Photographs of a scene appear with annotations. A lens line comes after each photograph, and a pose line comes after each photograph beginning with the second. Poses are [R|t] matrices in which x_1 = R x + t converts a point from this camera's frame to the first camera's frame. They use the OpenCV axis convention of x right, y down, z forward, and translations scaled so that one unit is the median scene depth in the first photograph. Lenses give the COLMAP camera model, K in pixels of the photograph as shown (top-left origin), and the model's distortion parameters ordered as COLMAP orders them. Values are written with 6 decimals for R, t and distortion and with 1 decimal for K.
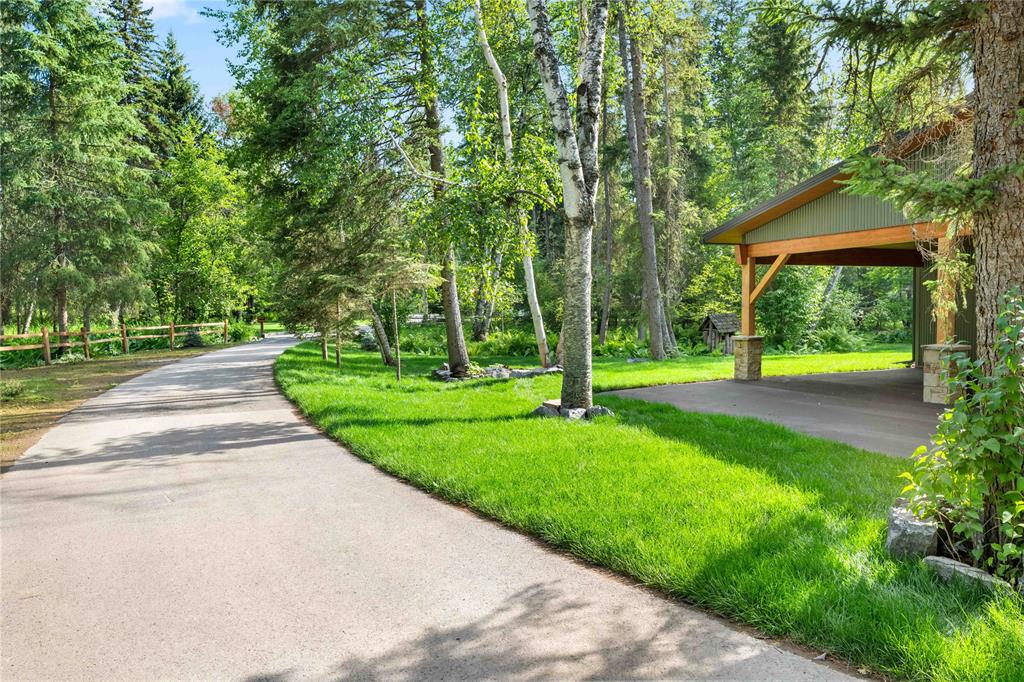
lens RADIAL K [[661.0, 0, 509.3], [0, 661.0, 345.4], [0, 0, 1]] dist [0.007003, 0.000786]
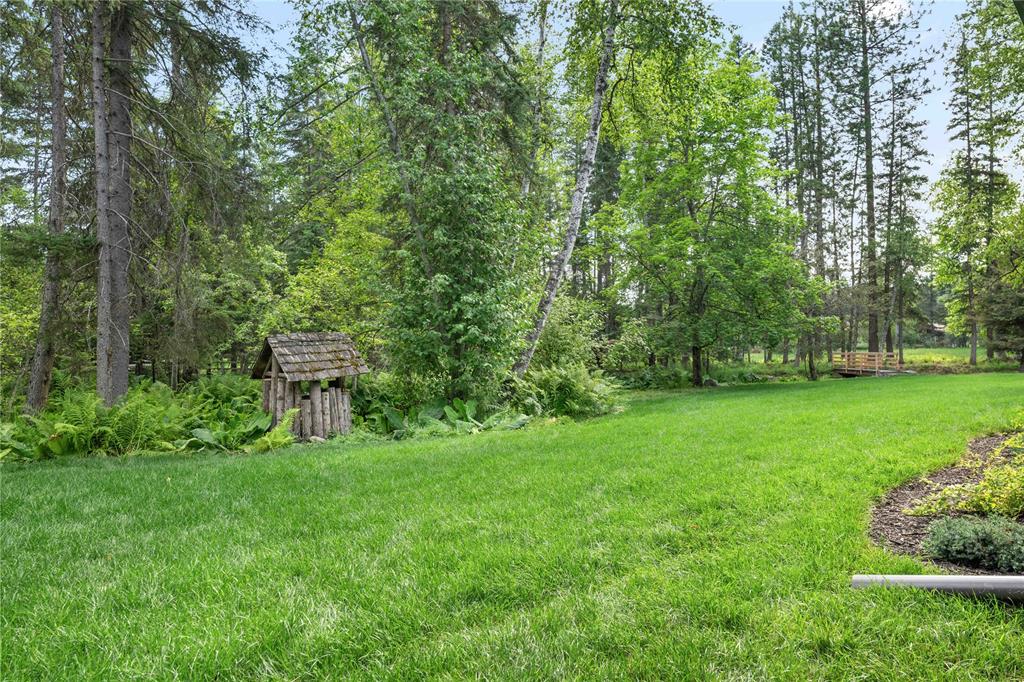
lens RADIAL K [[661.0, 0, 509.3], [0, 661.0, 345.4], [0, 0, 1]] dist [0.007003, 0.000786]
pose [[0.934126, -0.000313, 0.356943, 0.284153], [0.021836, 0.998177, -0.056268, -0.014501], [-0.356275, 0.060355, 0.932430, 0.568525]]
